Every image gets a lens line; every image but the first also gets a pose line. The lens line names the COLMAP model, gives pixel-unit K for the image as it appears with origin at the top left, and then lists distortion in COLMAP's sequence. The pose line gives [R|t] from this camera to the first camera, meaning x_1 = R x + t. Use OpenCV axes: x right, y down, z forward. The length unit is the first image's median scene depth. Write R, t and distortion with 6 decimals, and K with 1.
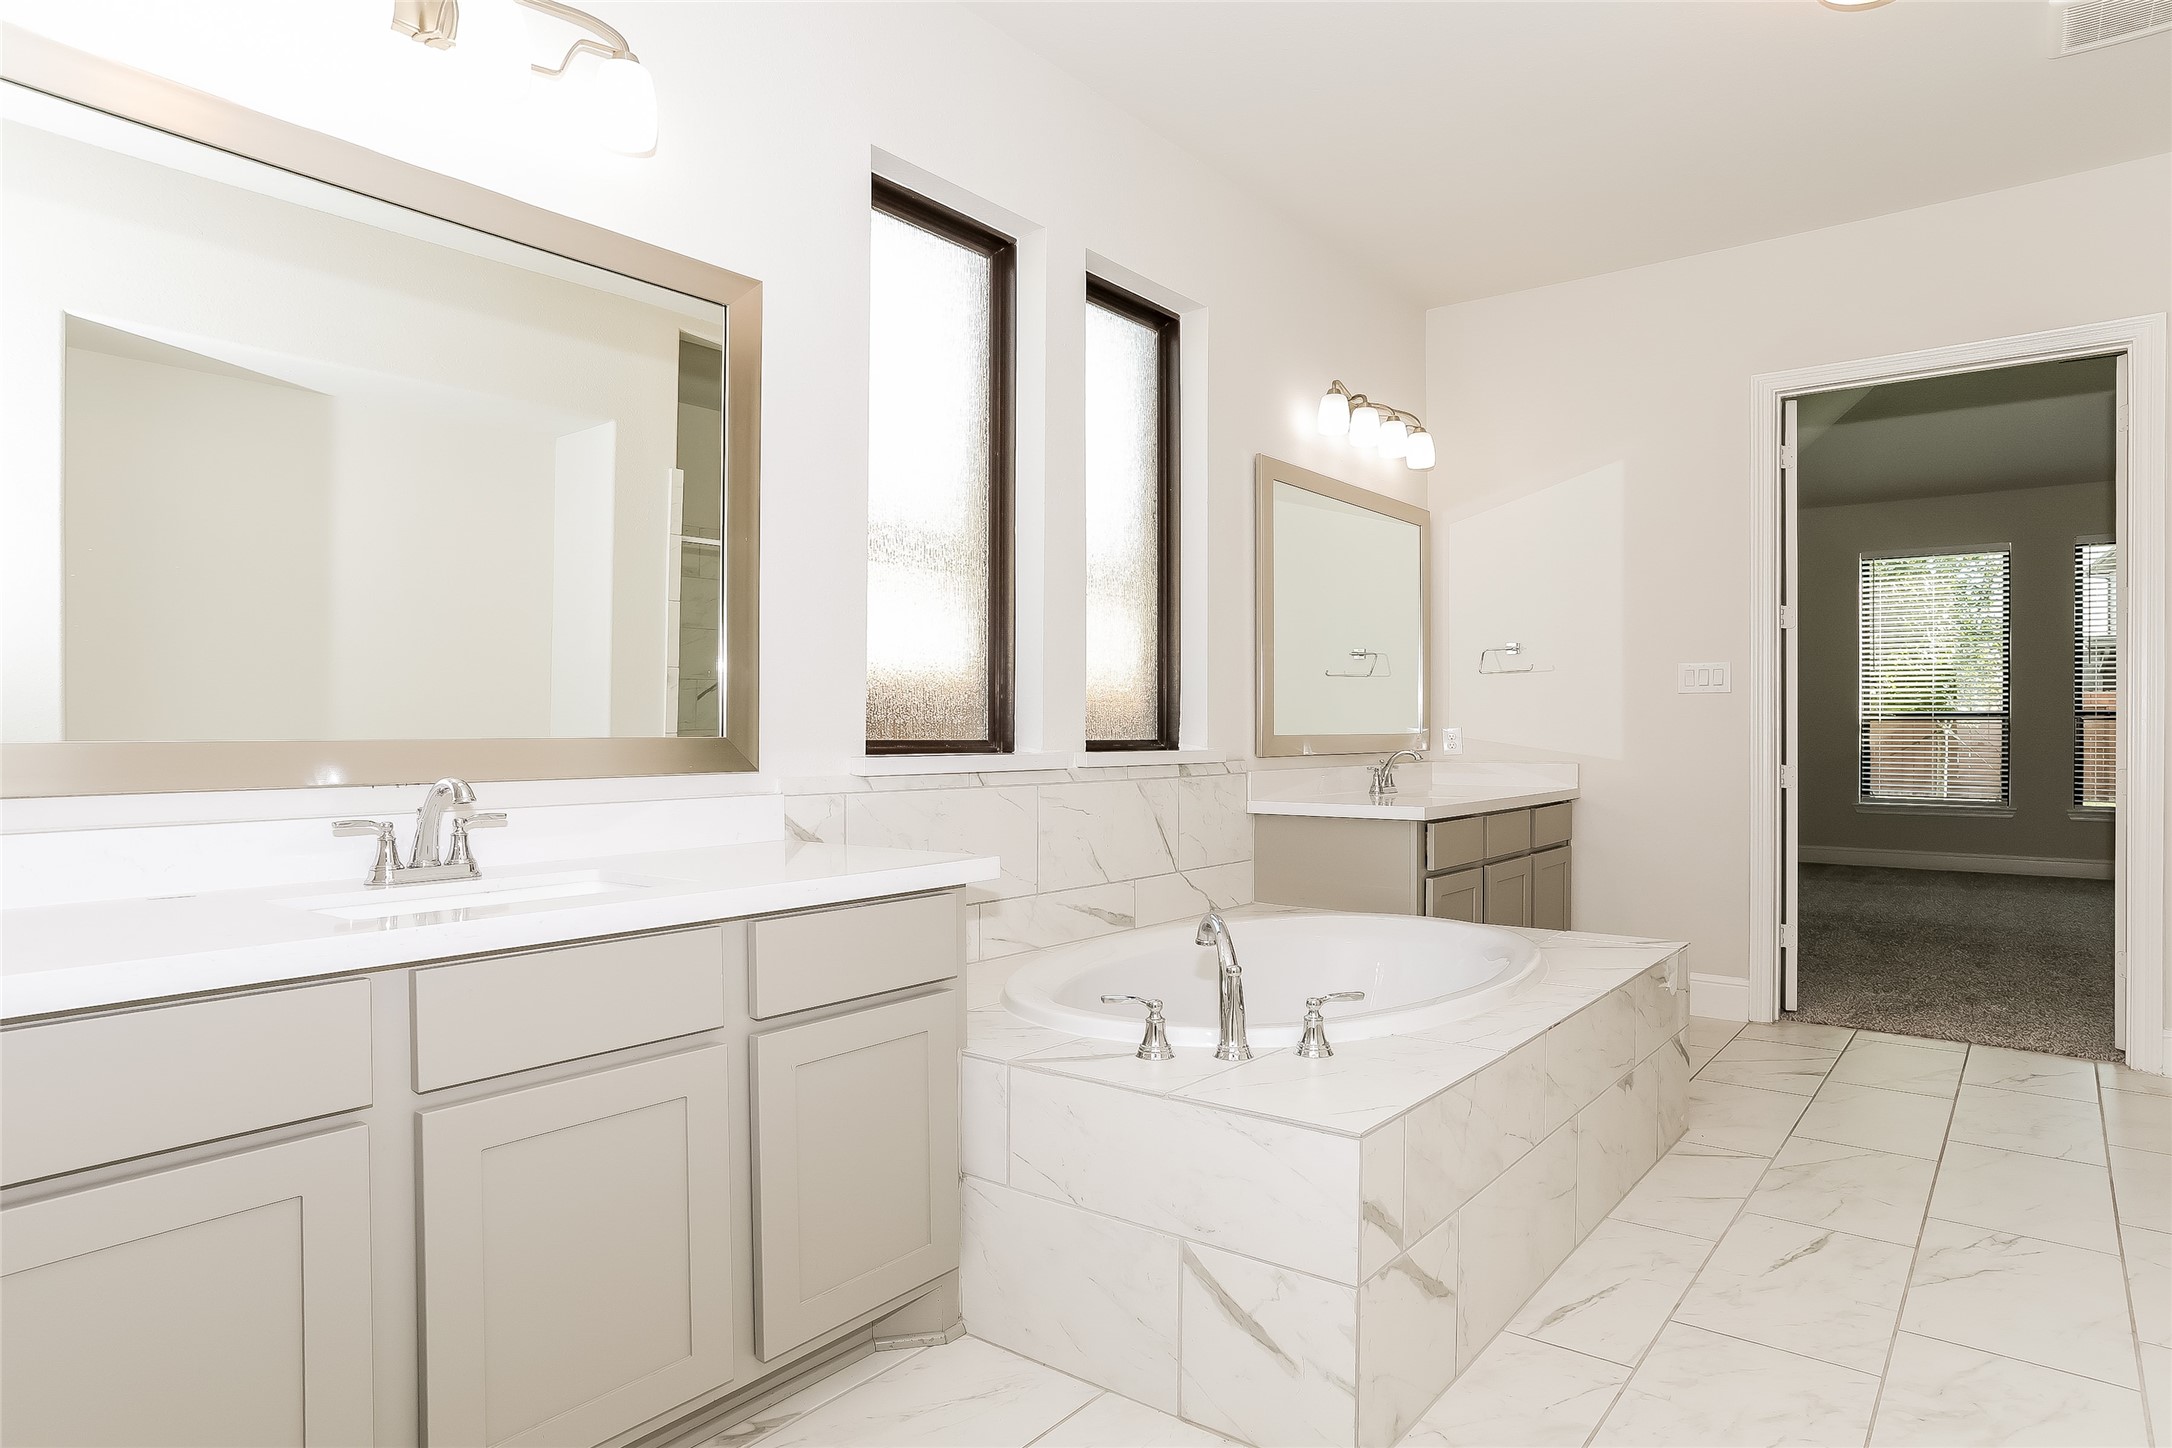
lens RADIAL K [[1249.0, 0, 1093.4], [0, 1249.0, 731.6], [0, 0, 1]] dist [-0.006469, 0.010160]
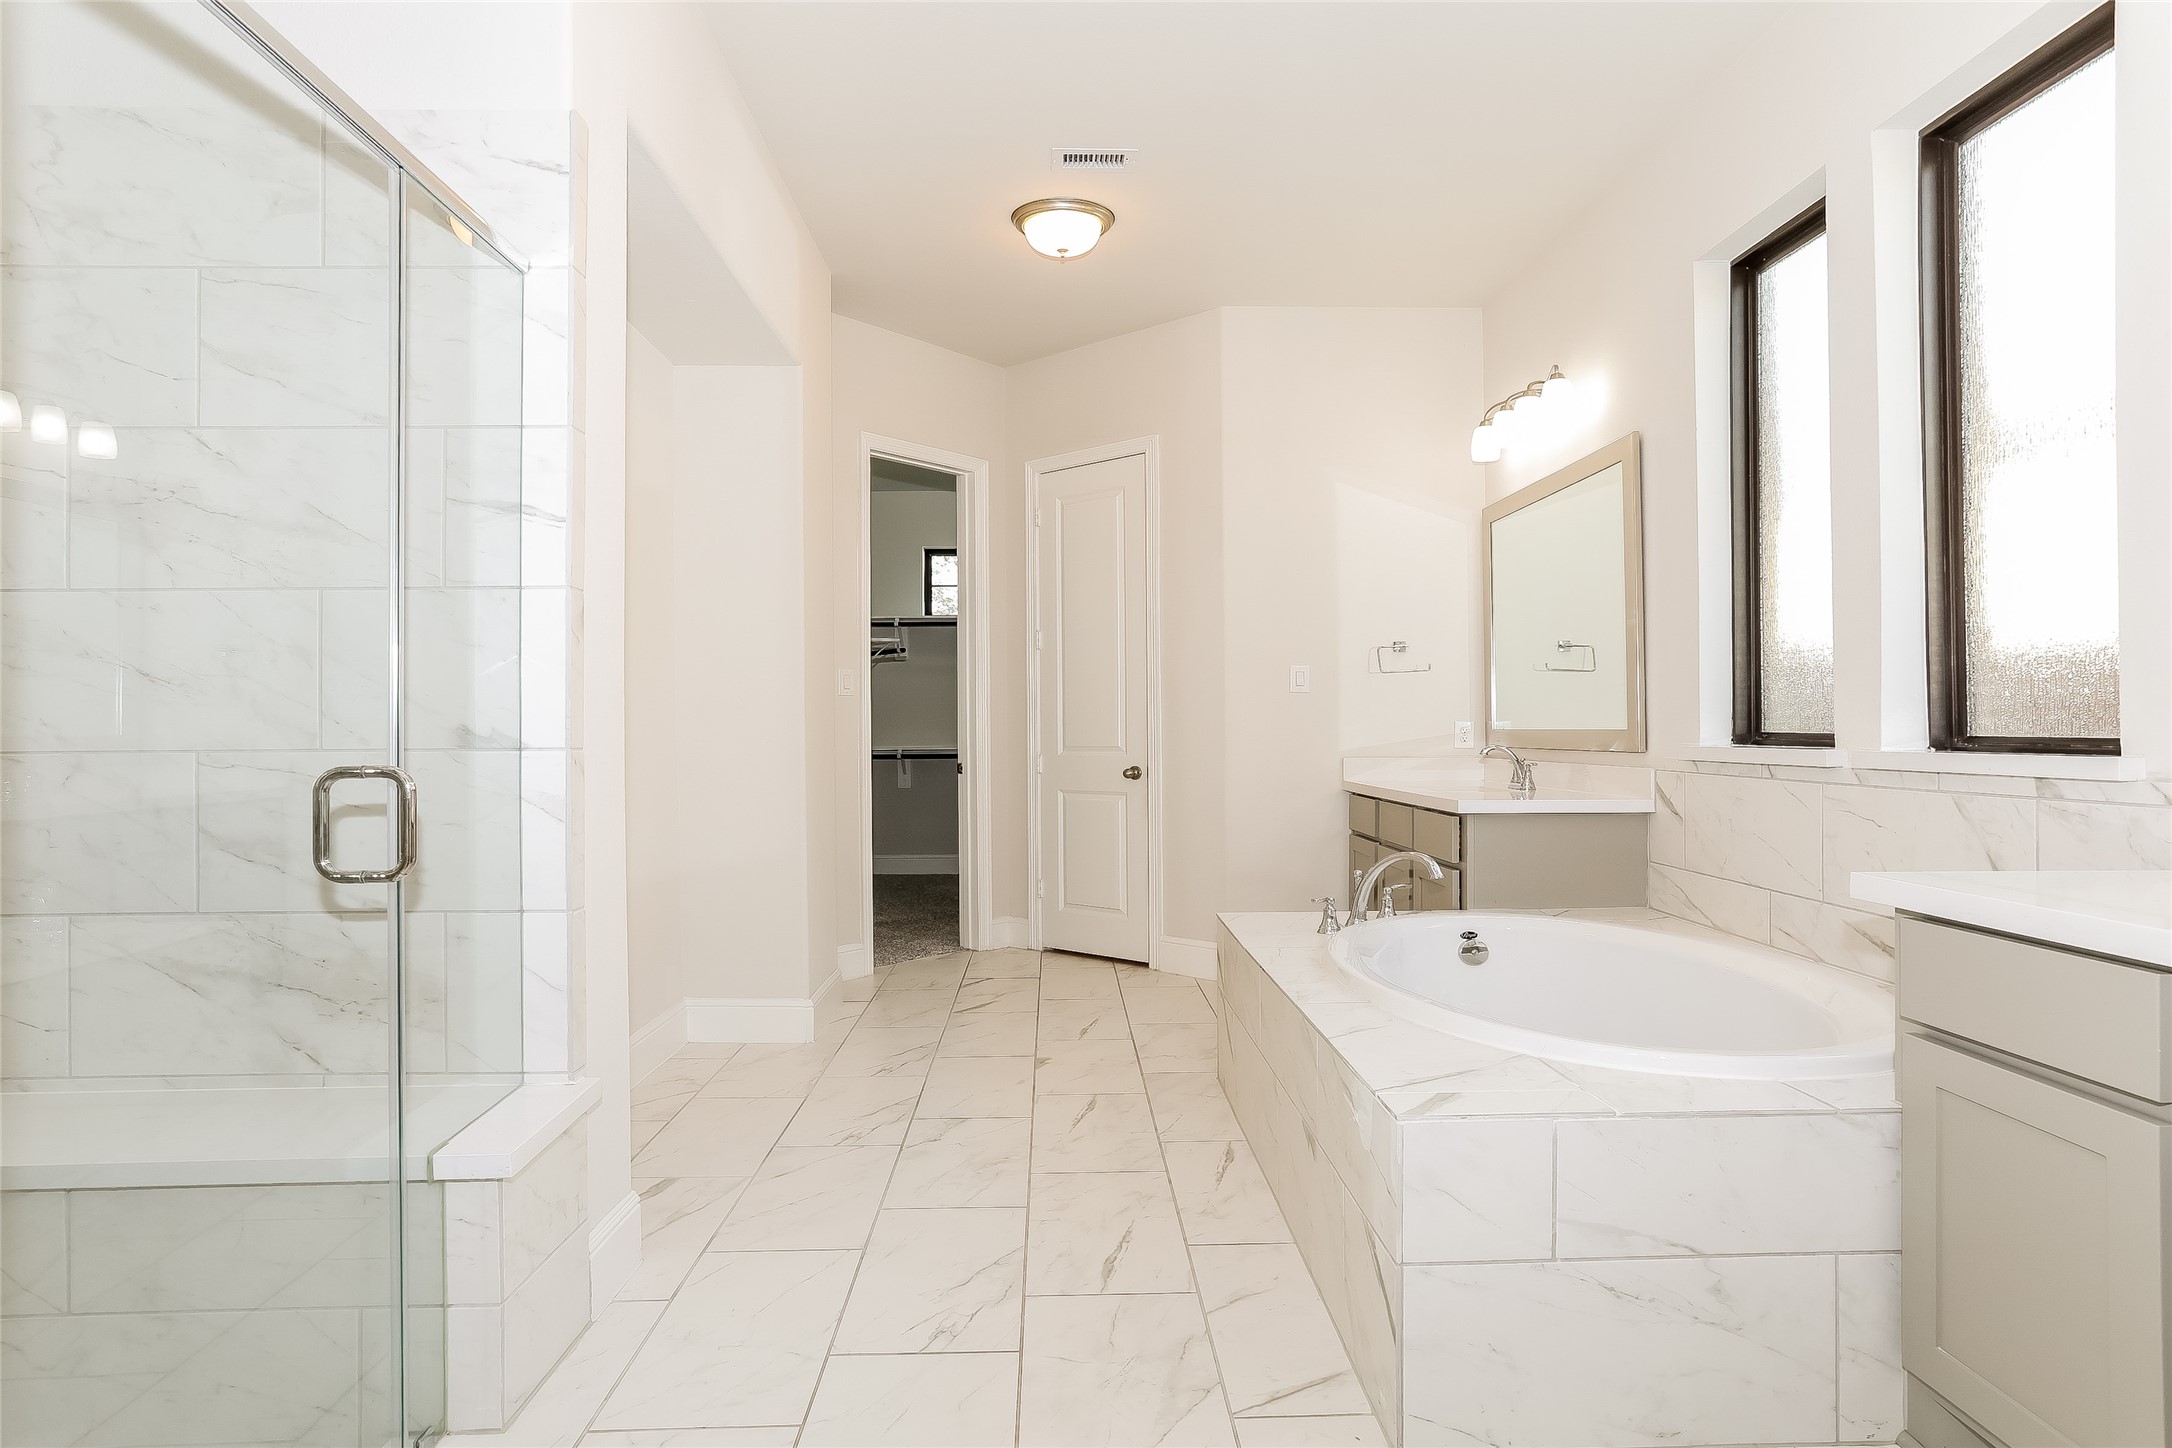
lens RADIAL K [[1249.0, 0, 1084.8], [0, 1249.0, 727.7], [0, 0, 1]] dist [-0.006469, 0.010160]
pose [[-0.777225, 0.000570, -0.629223, 1.000119], [0.001001, 0.999999, -0.000331, 0.002163], [0.629222, -0.000888, -0.777225, 1.450871]]
